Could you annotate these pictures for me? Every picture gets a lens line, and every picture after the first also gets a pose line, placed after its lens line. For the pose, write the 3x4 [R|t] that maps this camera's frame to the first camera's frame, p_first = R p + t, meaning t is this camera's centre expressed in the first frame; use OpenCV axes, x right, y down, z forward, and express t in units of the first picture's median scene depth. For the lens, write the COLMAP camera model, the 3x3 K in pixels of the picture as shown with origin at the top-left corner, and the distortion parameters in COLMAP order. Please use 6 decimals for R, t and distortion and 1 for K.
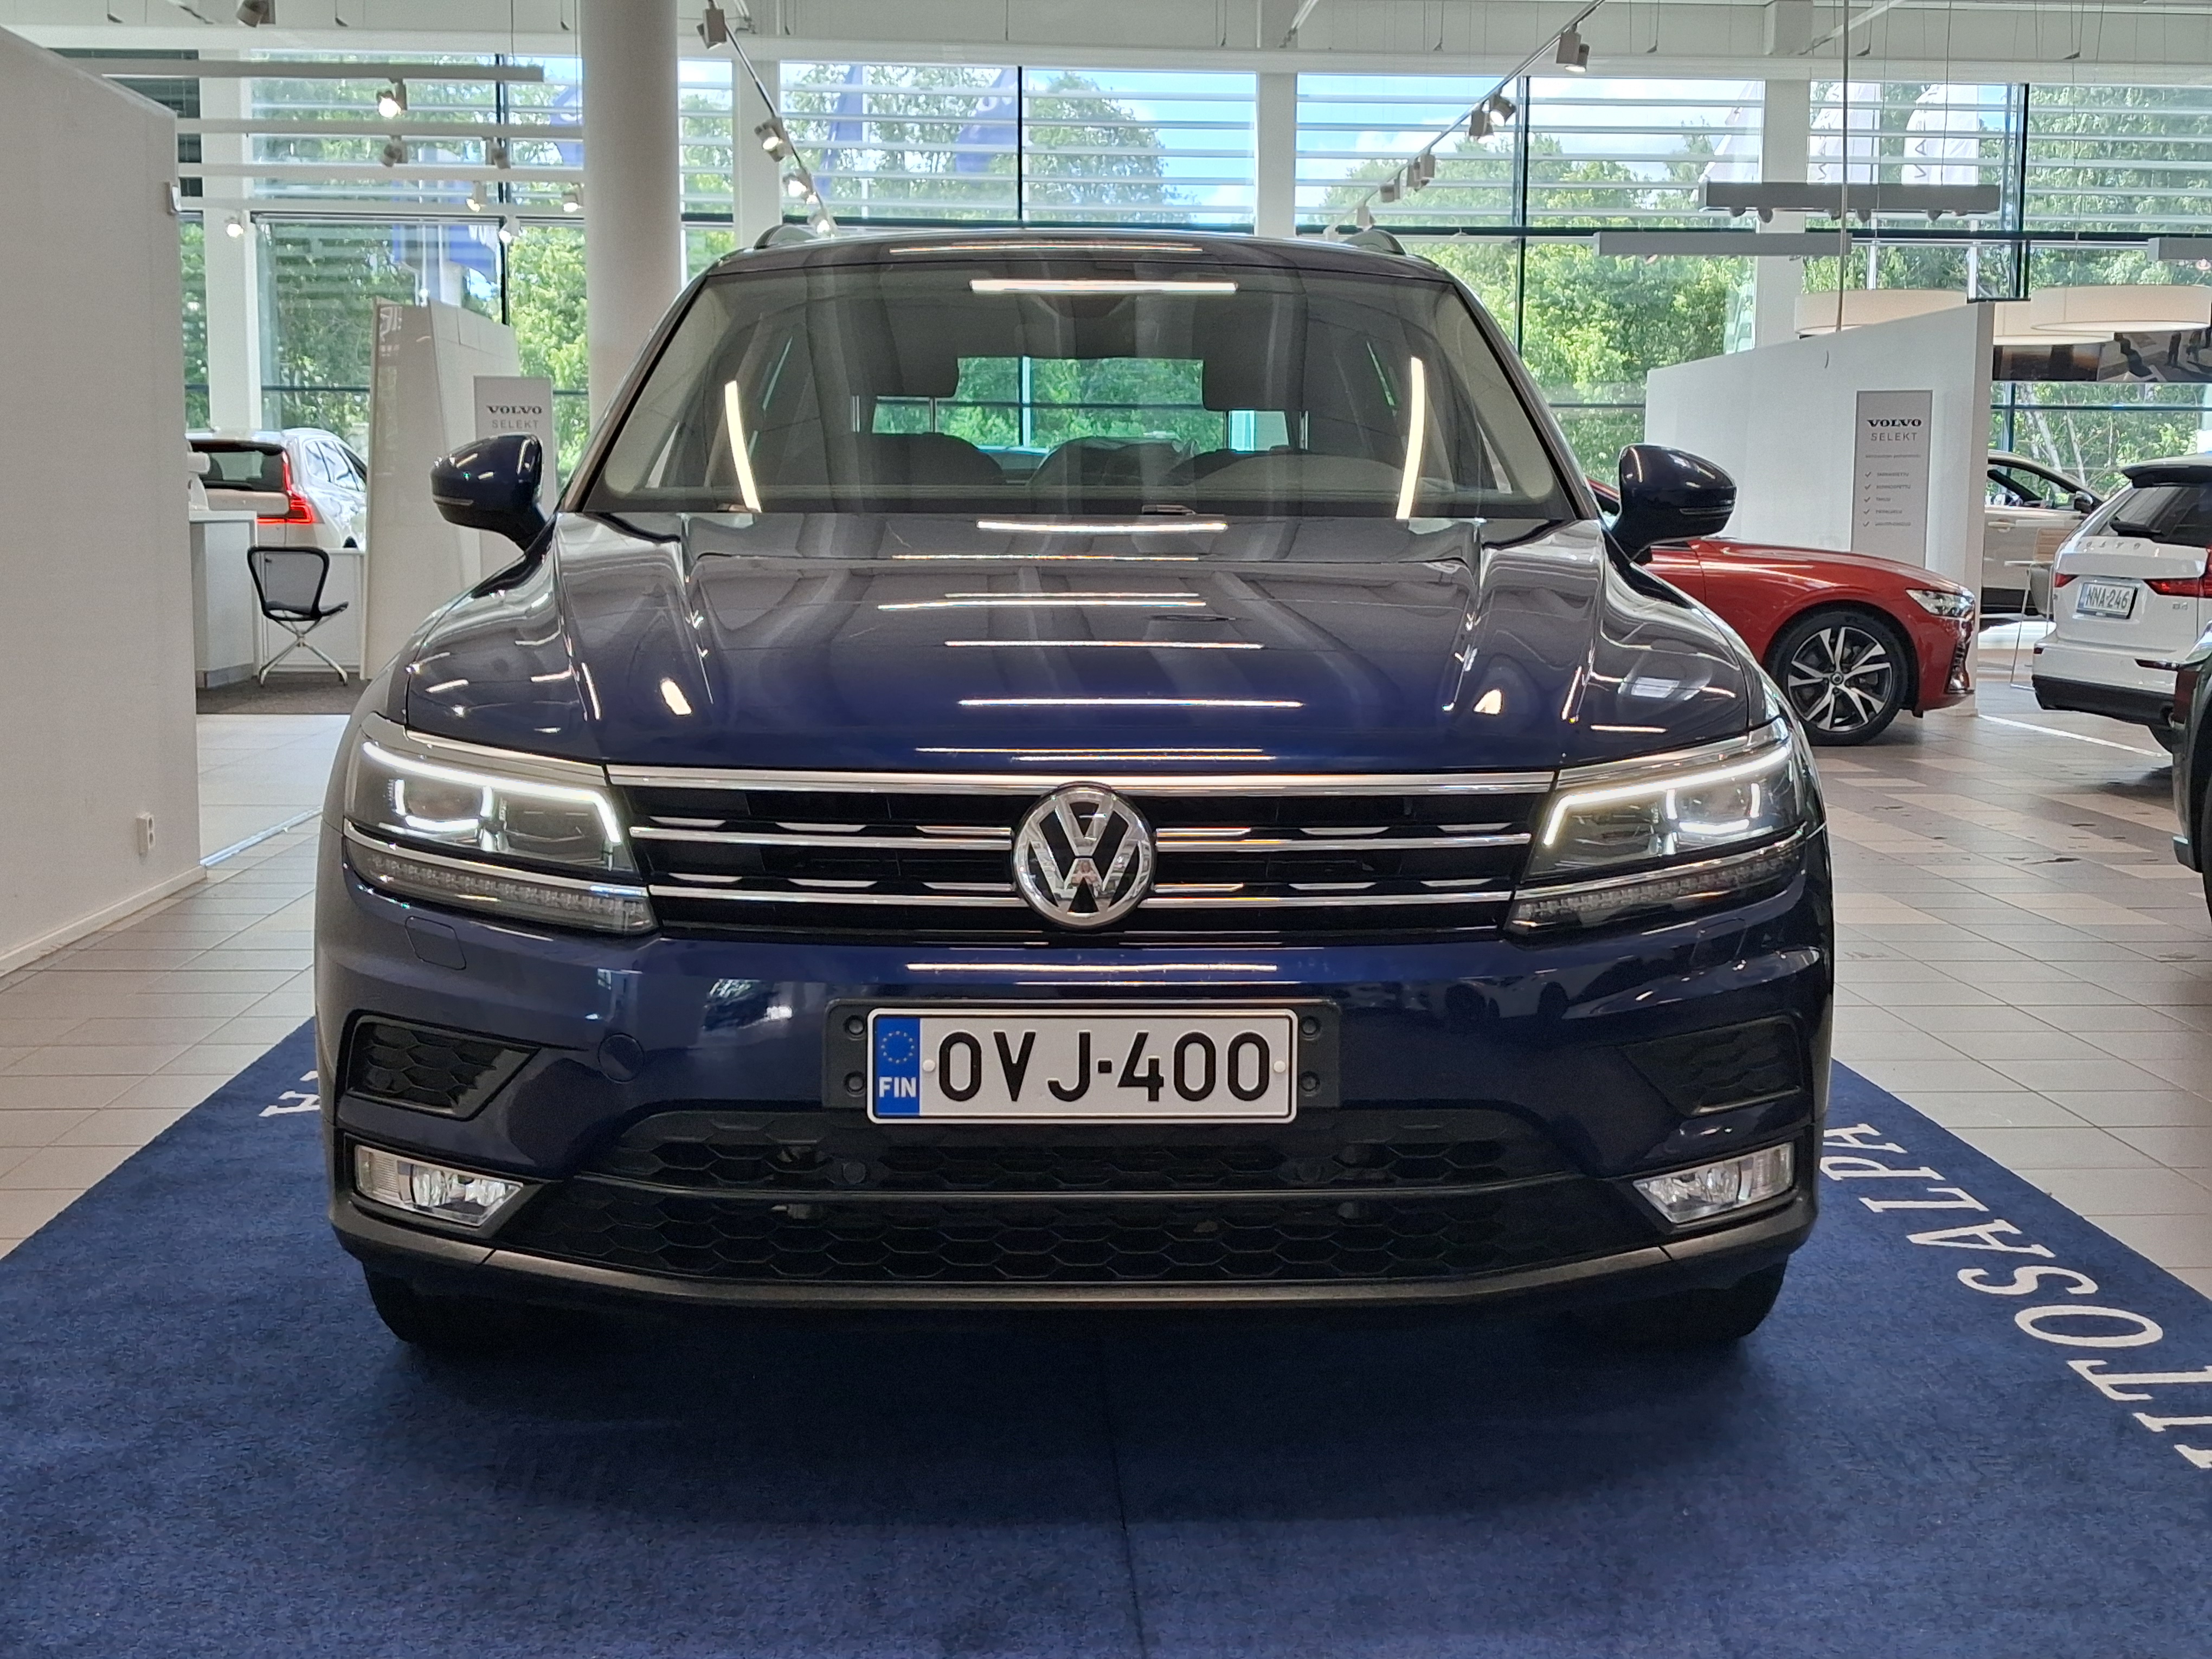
lens RADIAL K [[2730.4, 0, 1106.0], [0, 2730.4, 829.5], [0, 0, 1]] dist [0.256942, -0.806762]
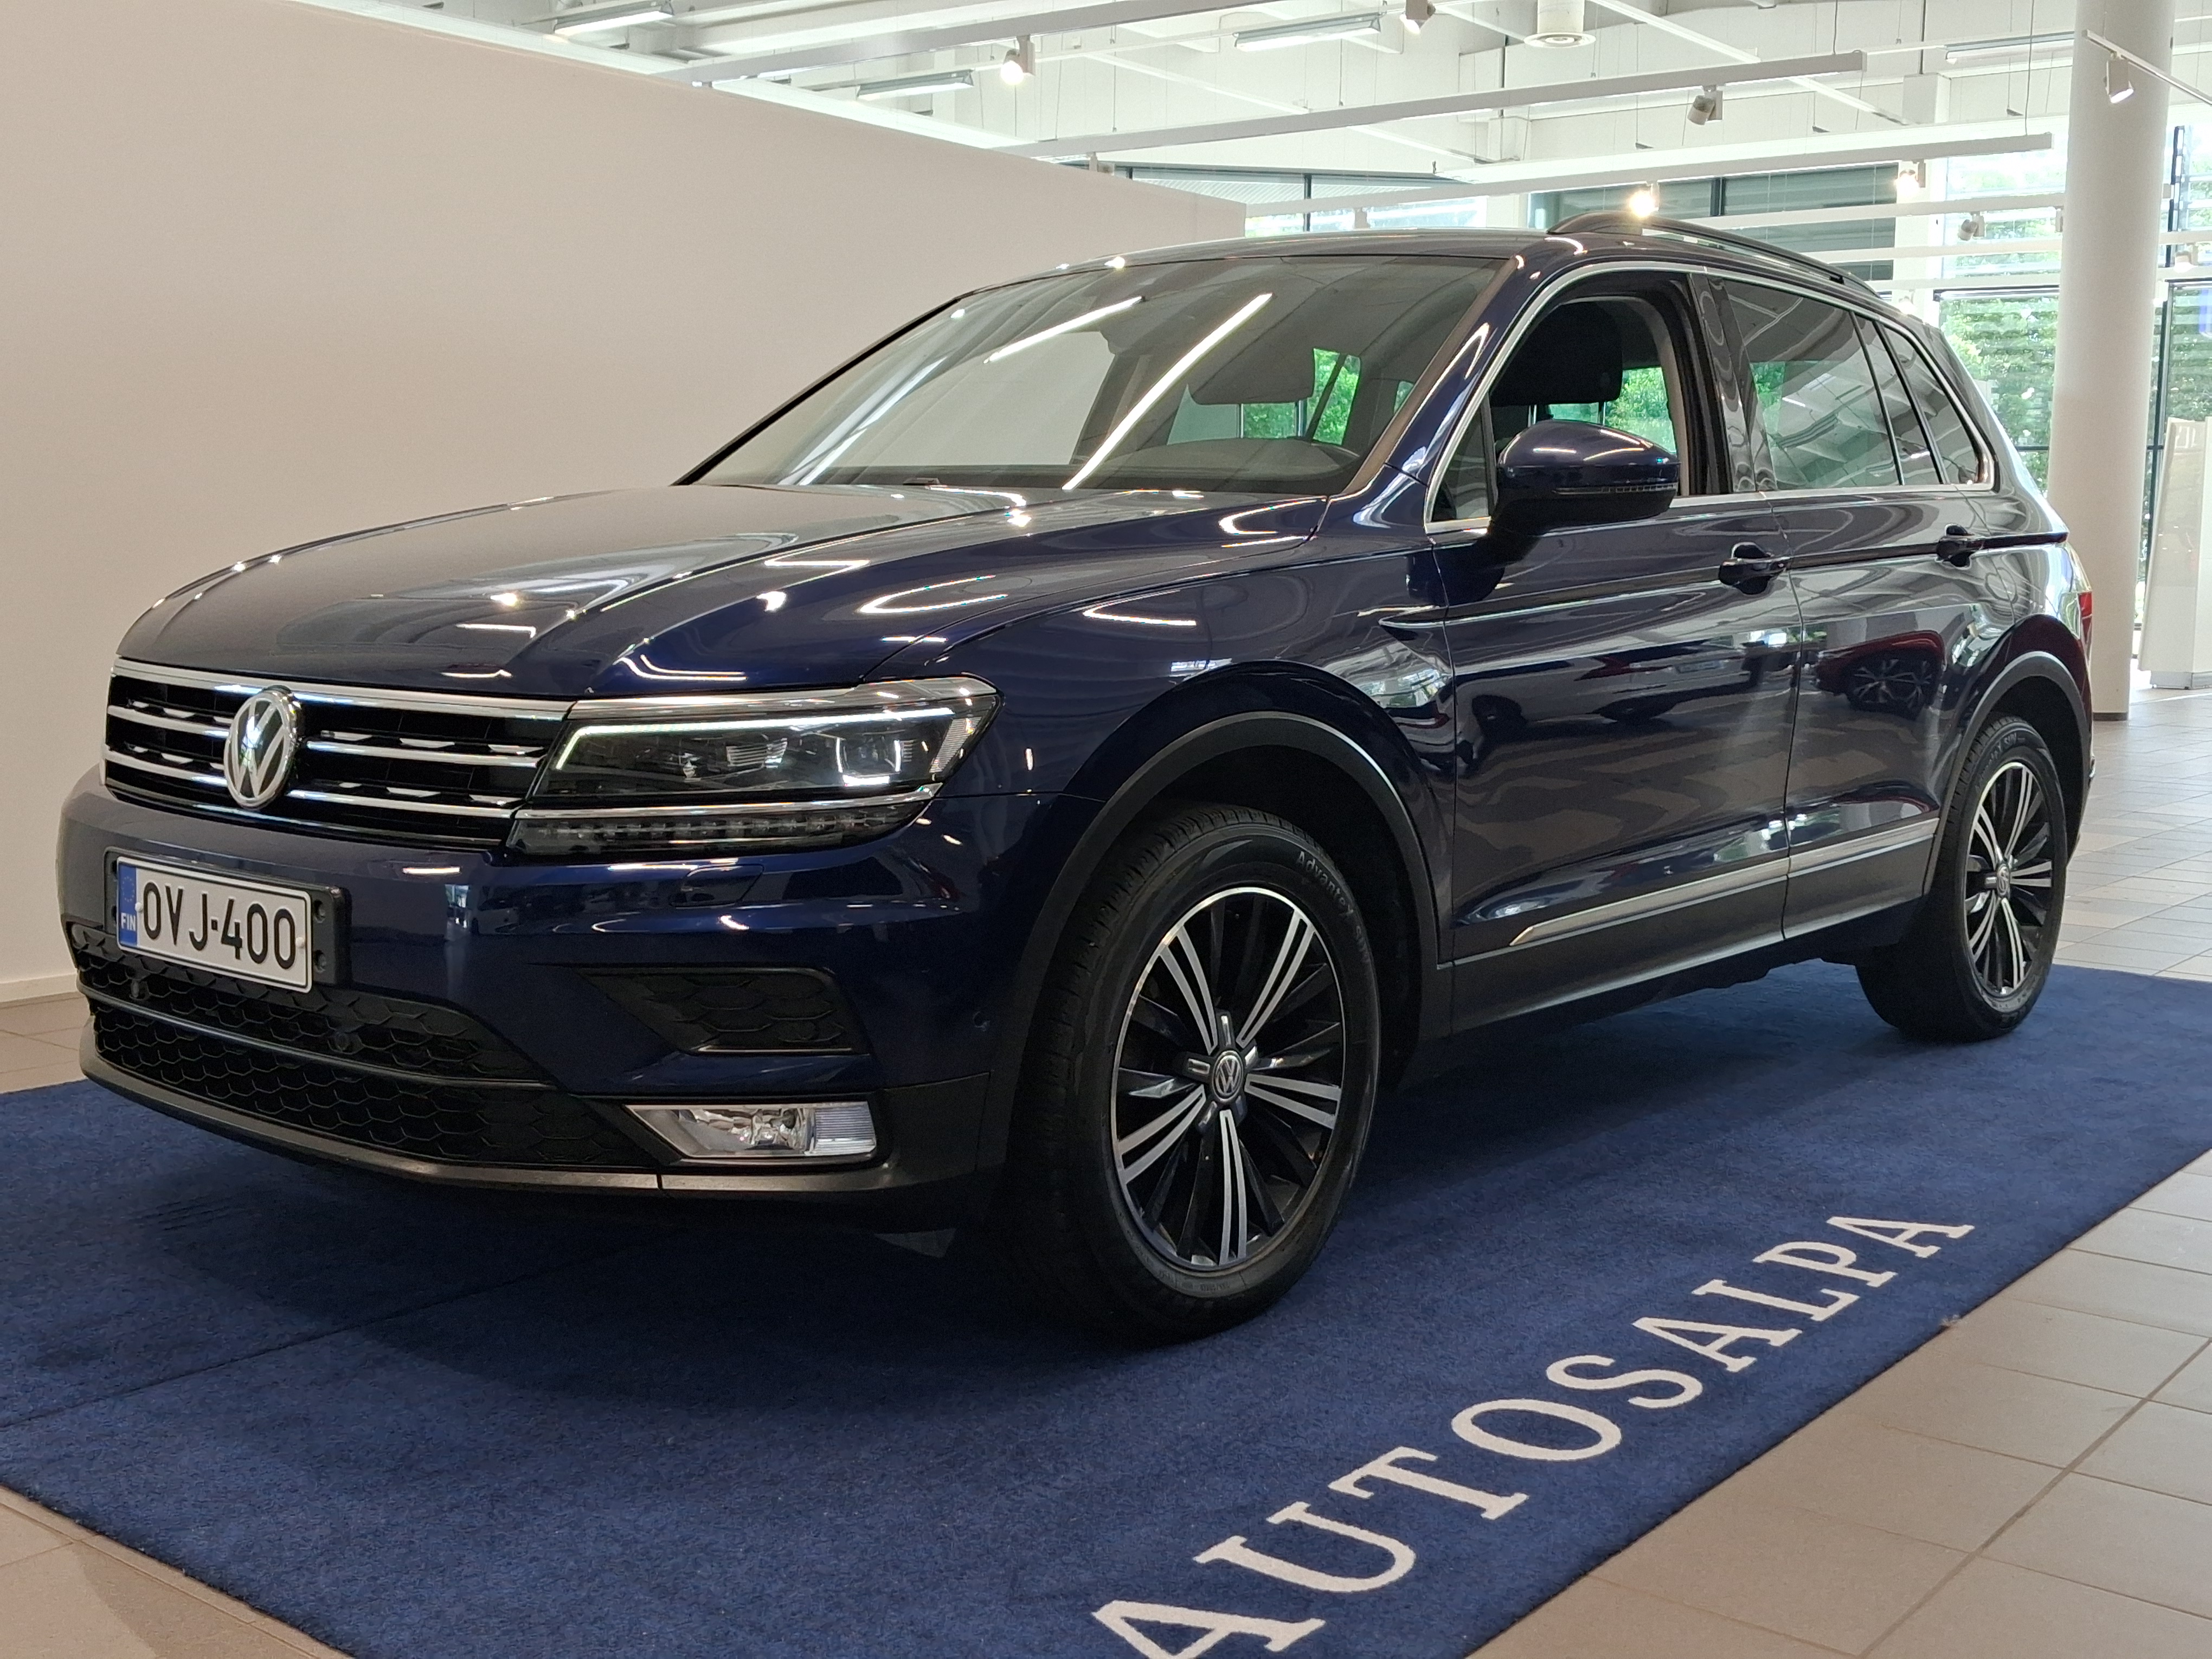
lens RADIAL K [[2409.5, 0, 1106.0], [0, 2409.5, 829.5], [0, 0, 1]] dist [0.075379, -0.005445]
pose [[0.753818, 0.088190, -0.651138, 0.903639], [-0.093124, 0.995289, 0.026993, -0.016599], [0.650451, 0.040289, 0.758479, 0.425549]]
